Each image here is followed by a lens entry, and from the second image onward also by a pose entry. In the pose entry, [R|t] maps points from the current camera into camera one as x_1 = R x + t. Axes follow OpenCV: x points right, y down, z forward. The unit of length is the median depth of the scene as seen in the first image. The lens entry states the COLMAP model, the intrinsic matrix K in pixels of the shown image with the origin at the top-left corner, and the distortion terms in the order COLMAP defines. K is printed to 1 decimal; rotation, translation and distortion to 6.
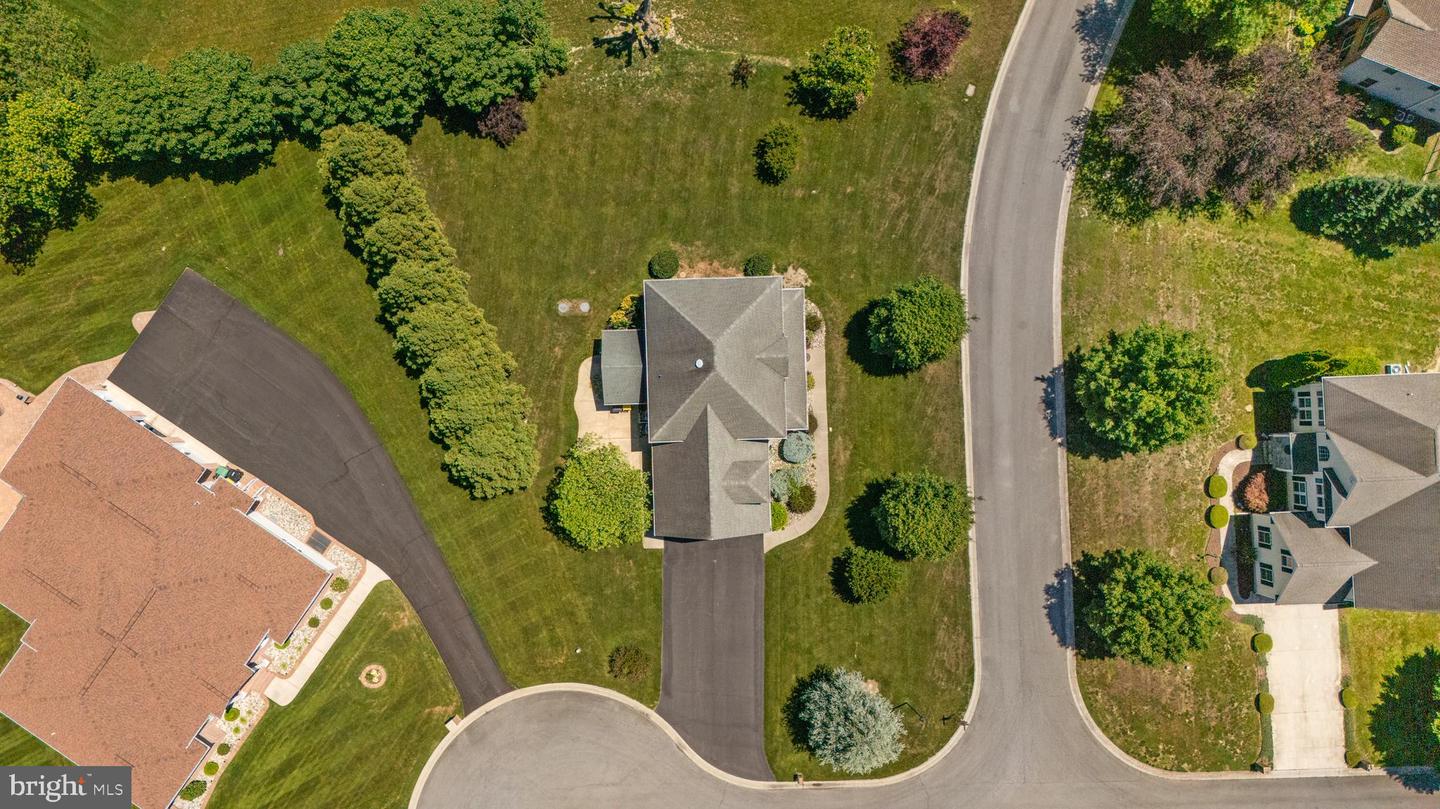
lens RADIAL K [[1055.4, 0, 723.3], [0, 1055.4, 391.3], [0, 0, 1]] dist [0.090361, -0.105913]
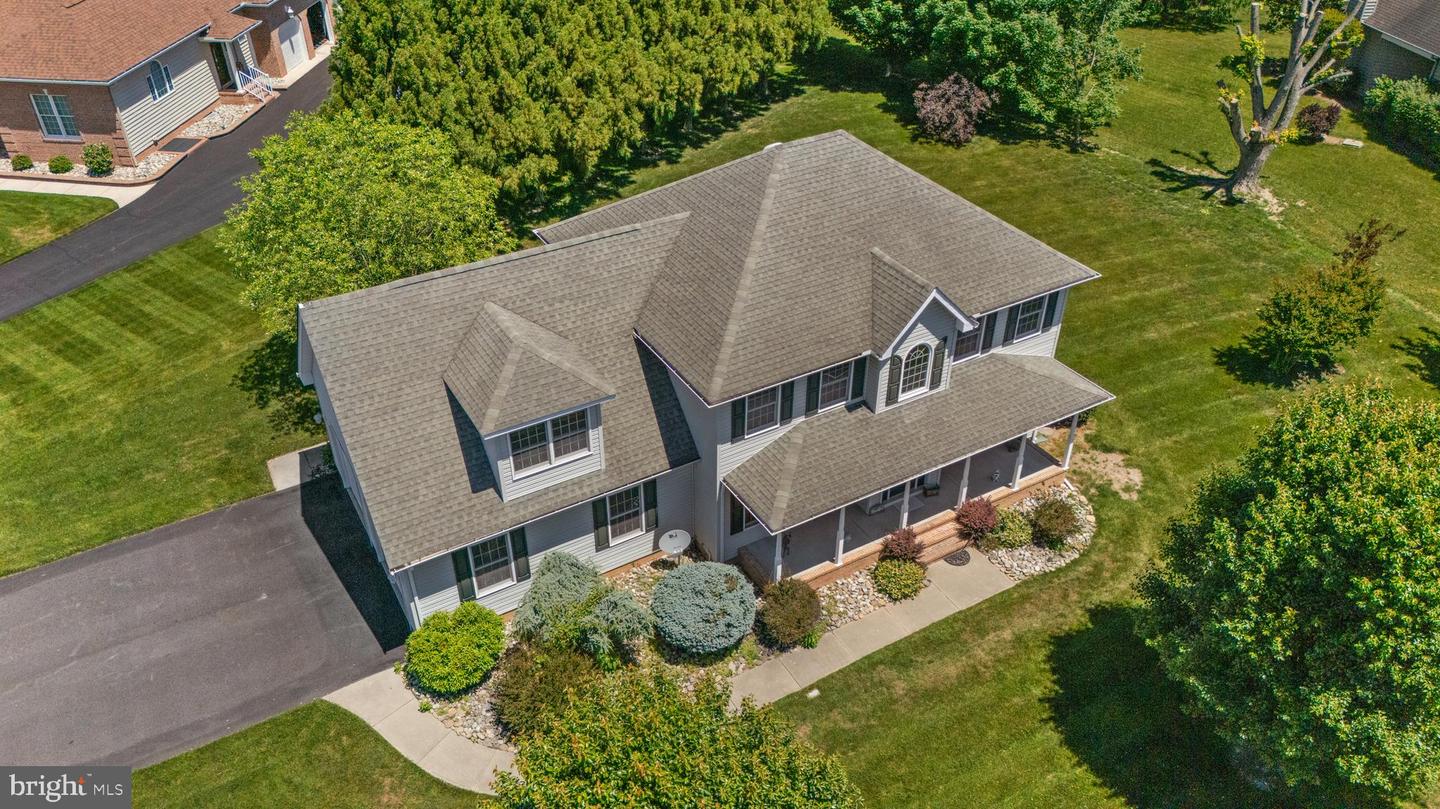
lens RADIAL K [[1051.8, 0, 725.7], [0, 1051.8, 407.3], [0, 0, 1]] dist [0.097032, -0.112438]
pose [[0.482455, 0.513843, -0.709368, 0.255972], [-0.875825, 0.294967, -0.382000, 0.144347], [0.012952, 0.805580, 0.592345, 0.765059]]
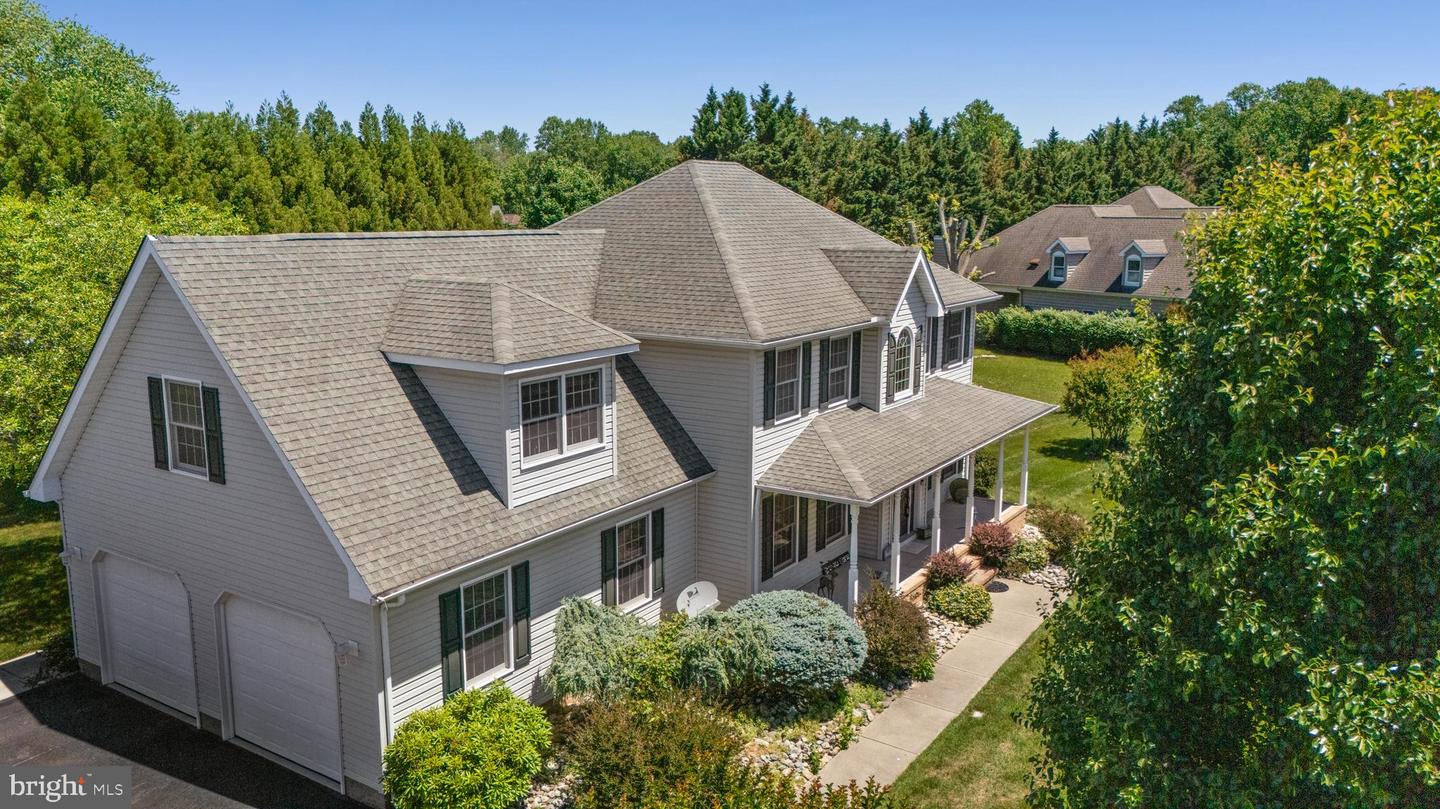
lens RADIAL K [[1057.4, 0, 724.7], [0, 1057.4, 406.0], [0, 0, 1]] dist [0.086257, -0.103361]
pose [[0.819010, 0.117361, -0.561648, 0.171864], [-0.573777, 0.169973, -0.801180, 0.220540], [0.001438, 0.978435, 0.206549, 0.898045]]
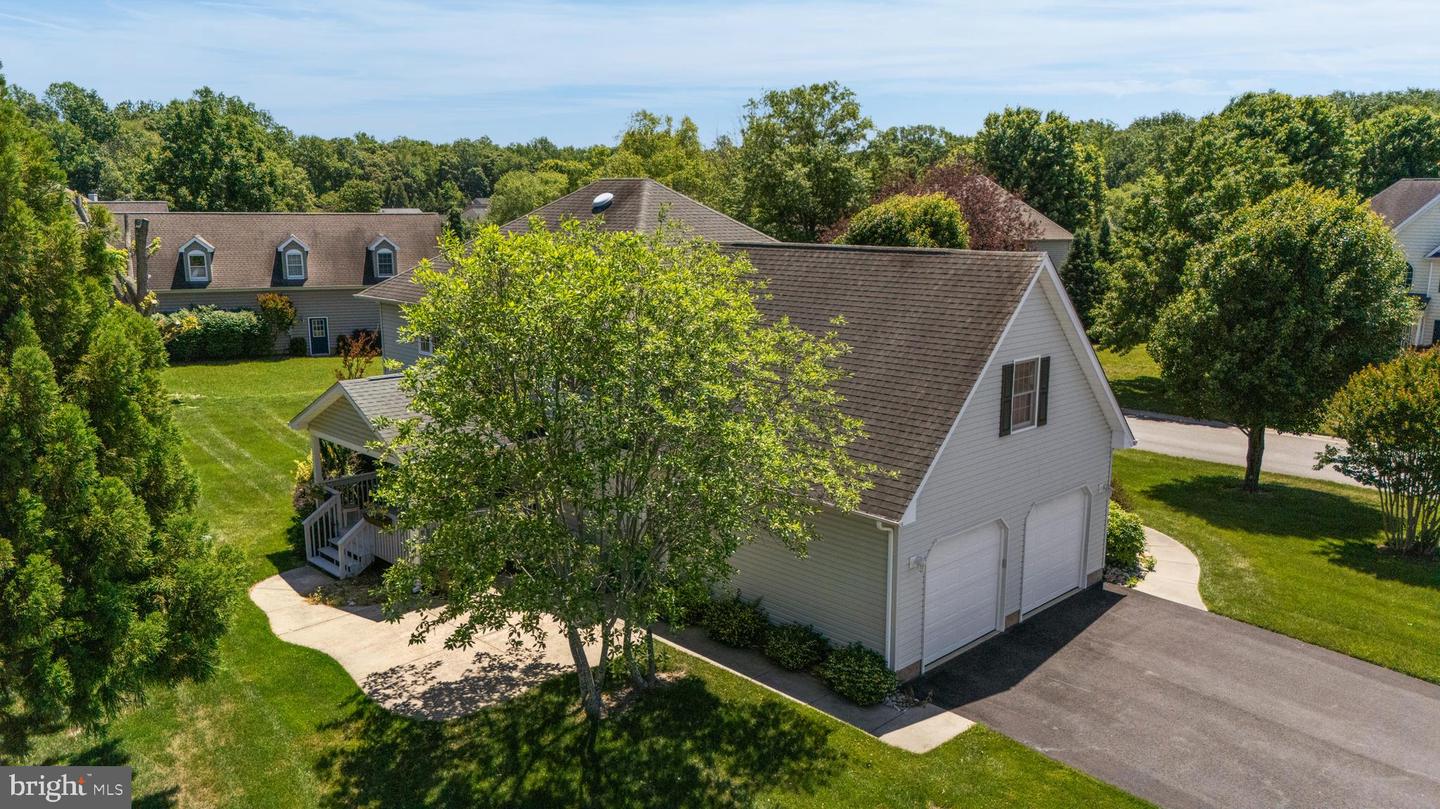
lens RADIAL K [[1055.4, 0, 723.3], [0, 1055.4, 391.3], [0, 0, 1]] dist [0.090361, -0.105913]
pose [[0.727128, -0.110748, 0.677510, -0.231586], [0.685971, 0.156032, -0.710703, 0.254286], [-0.027004, 0.981524, 0.189425, 0.894939]]
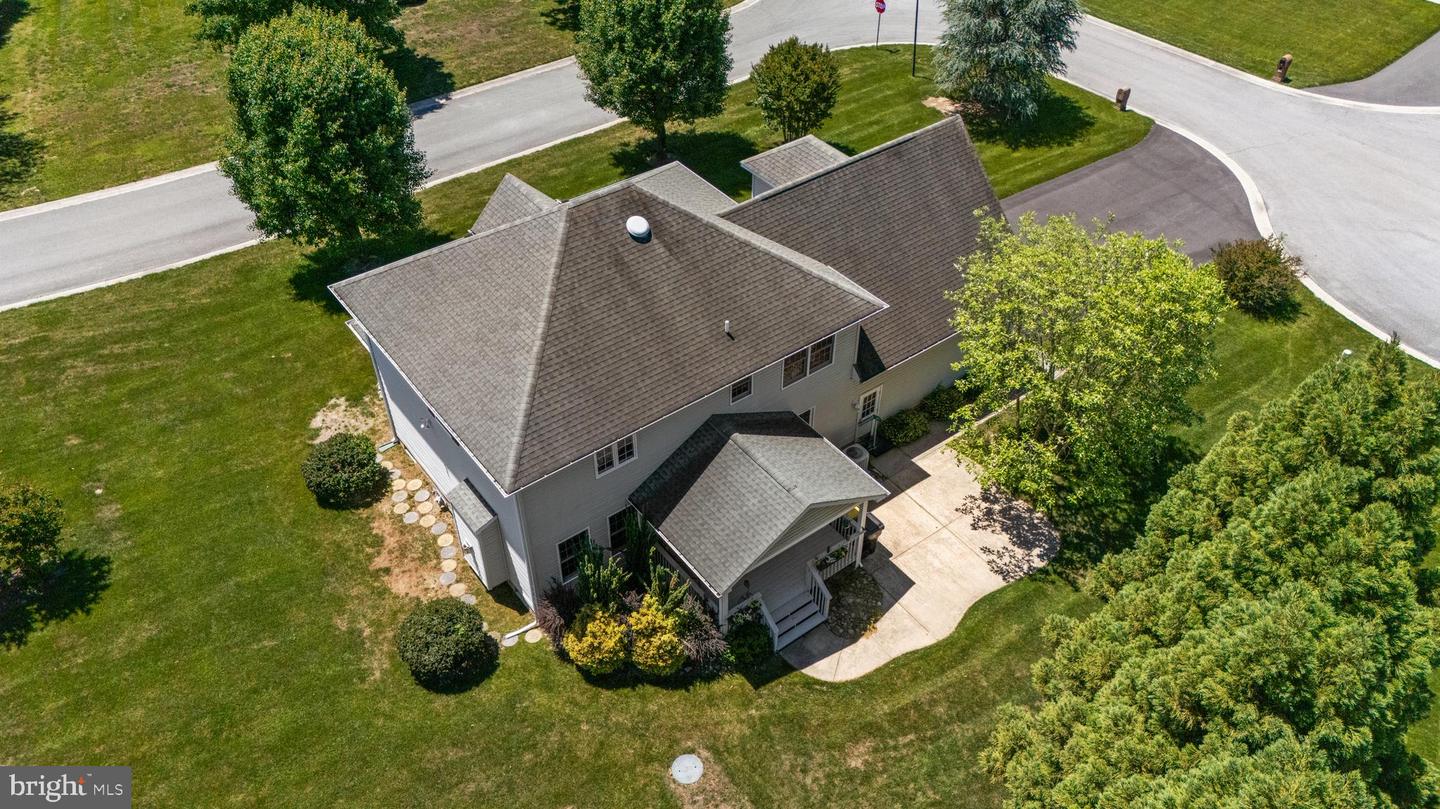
lens RADIAL K [[1064.0, 0, 729.6], [0, 1064.0, 395.2], [0, 0, 1]] dist [0.075173, -0.063896]
pose [[-0.583372, -0.533777, 0.612175, -0.269113], [0.811962, -0.364832, 0.455649, -0.170973], [-0.019874, 0.762876, 0.646240, 0.723887]]
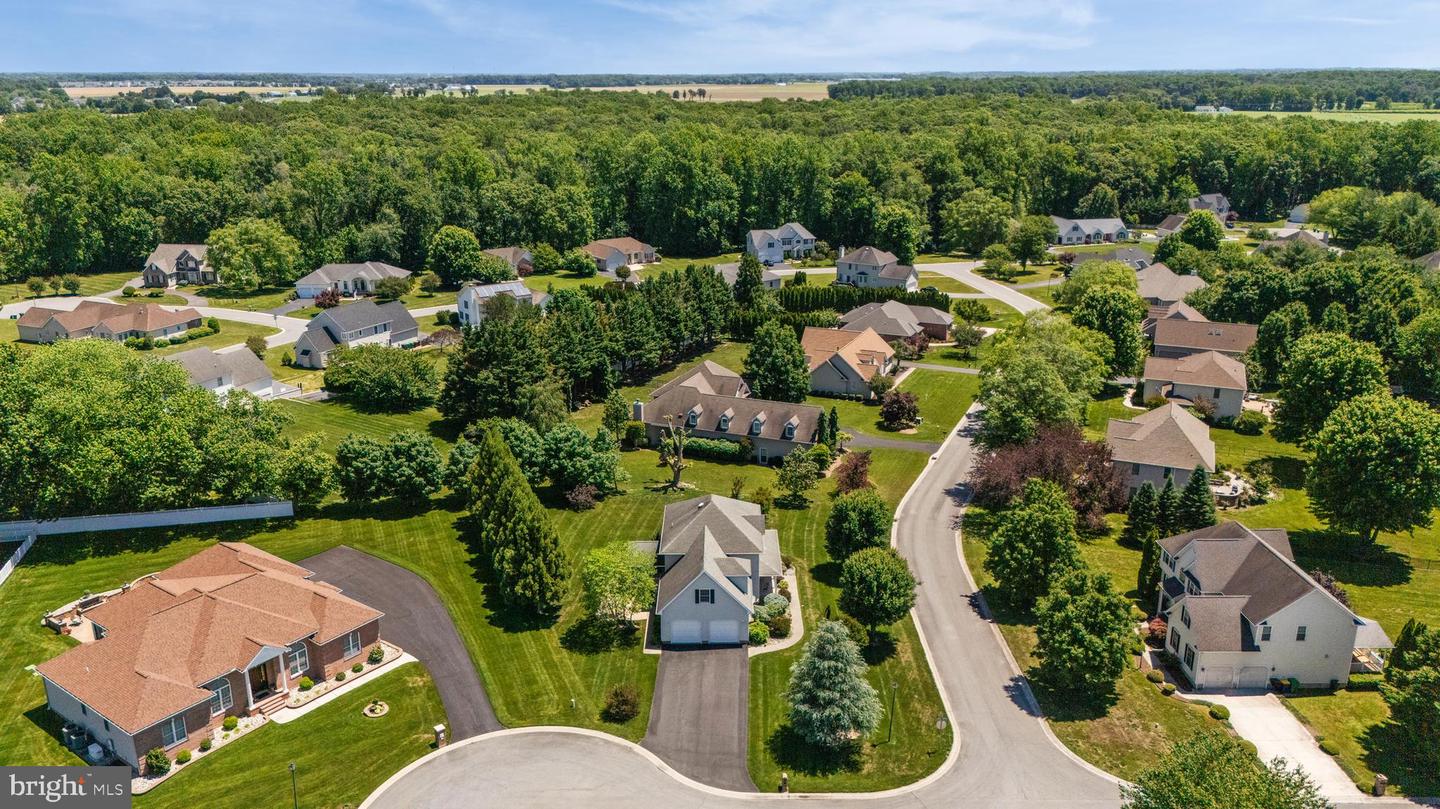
lens RADIAL K [[1051.8, 0, 725.7], [0, 1051.8, 407.3], [0, 0, 1]] dist [0.097032, -0.112438]
pose [[0.999707, 0.010097, -0.022013, 0.036395], [-0.024094, 0.322409, -0.946294, 1.142909], [-0.002458, 0.946547, 0.322558, 0.376346]]
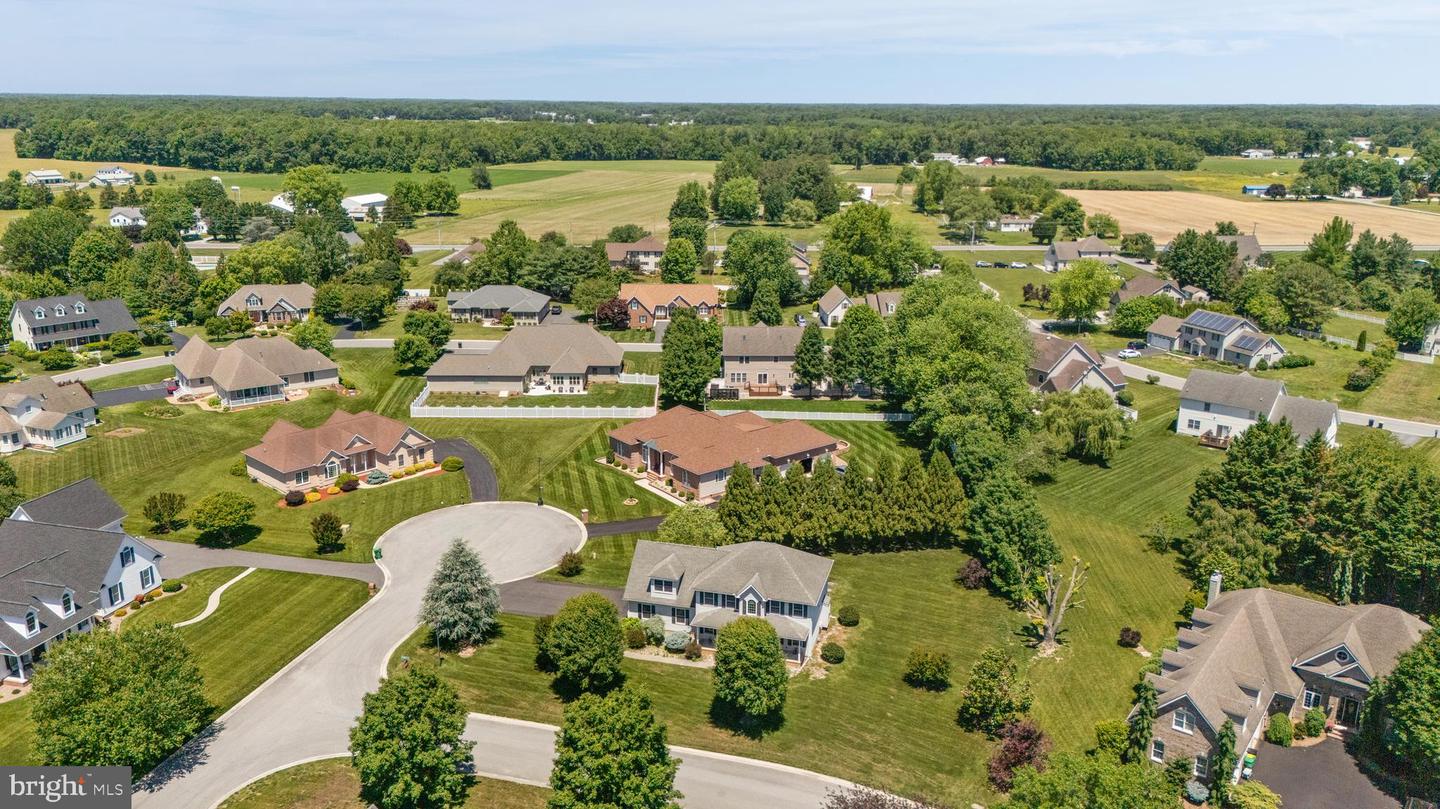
lens RADIAL K [[1055.4, 0, 723.3], [0, 1055.4, 391.3], [0, 0, 1]] dist [0.090361, -0.105913]
pose [[-0.286914, 0.256918, -0.922862, 1.084049], [-0.957832, -0.061435, 0.280683, -0.314484], [0.015416, 0.964479, 0.263711, 0.403352]]
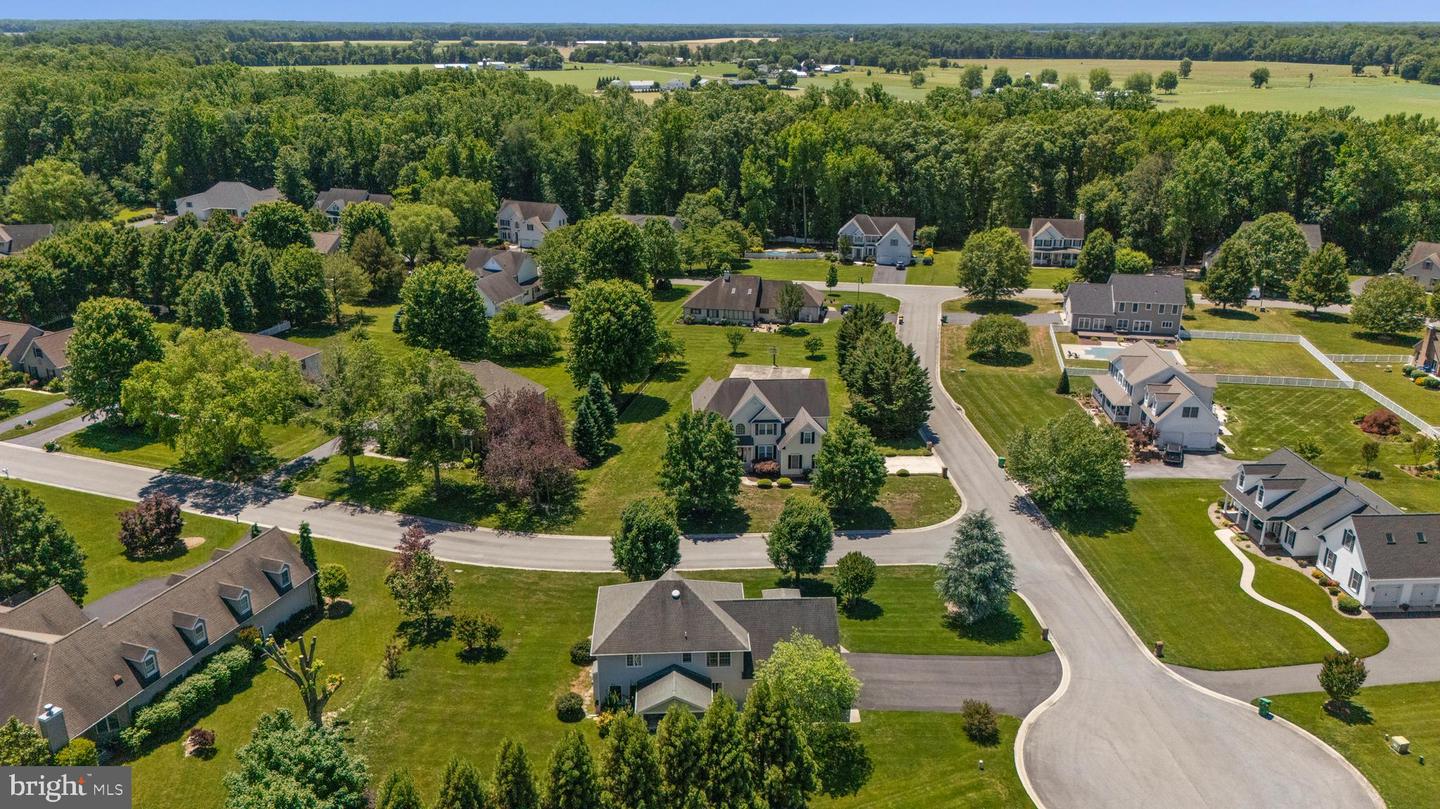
lens RADIAL K [[1055.4, 0, 723.3], [0, 1055.4, 391.3], [0, 0, 1]] dist [0.090361, -0.105913]
pose [[-0.014432, -0.320874, 0.947012, -0.898907], [0.999666, 0.015687, 0.020549, -0.002182], [-0.021450, 0.946992, 0.320541, 0.401404]]
